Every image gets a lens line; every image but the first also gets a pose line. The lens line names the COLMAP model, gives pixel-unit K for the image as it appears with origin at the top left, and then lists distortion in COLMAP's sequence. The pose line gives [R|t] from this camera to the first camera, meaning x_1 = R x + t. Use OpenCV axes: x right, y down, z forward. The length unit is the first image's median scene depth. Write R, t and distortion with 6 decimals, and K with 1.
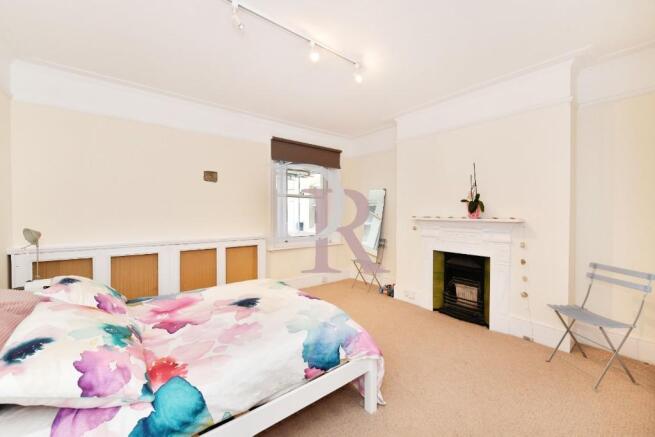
lens RADIAL K [[264.4, 0, 329.3], [0, 264.4, 216.2], [0, 0, 1]] dist [-0.022087, -0.000222]
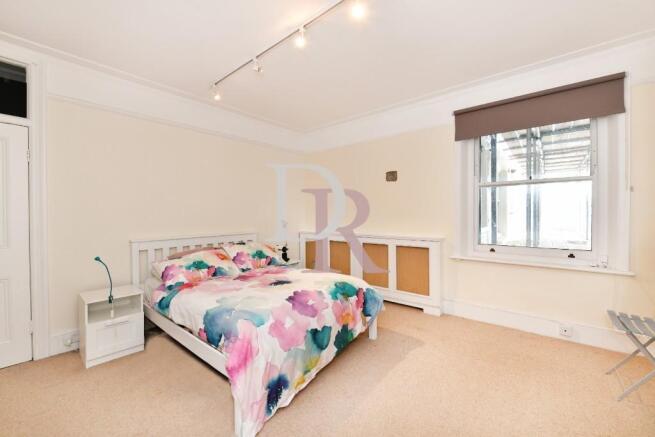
lens RADIAL K [[264.8, 0, 329.7], [0, 264.8, 216.7], [0, 0, 1]] dist [-0.004275, -0.000420]
pose [[0.194491, 0.008455, -0.980868, 0.508022], [-0.003917, 0.999962, 0.007843, 0.002895], [0.980897, 0.002317, 0.194516, 0.522419]]
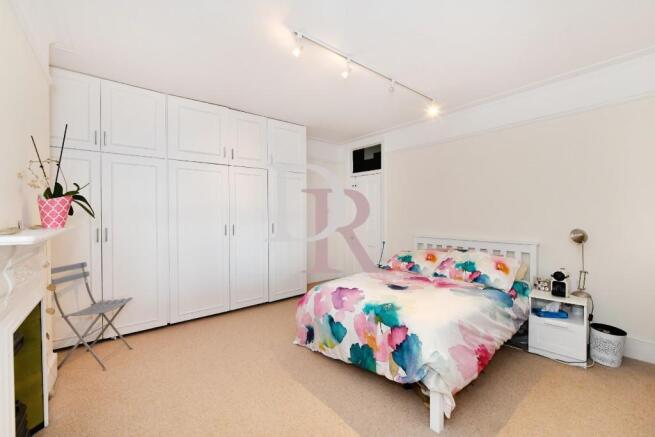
lens RADIAL K [[264.8, 0, 328.1], [0, 264.8, 218.1], [0, 0, 1]] dist [-0.004275, -0.000420]
pose [[-0.999986, 0.000967, 0.005292, 0.006236], [0.001083, 0.999757, 0.022025, -0.016402], [-0.005269, 0.022031, -0.999743, 1.198835]]
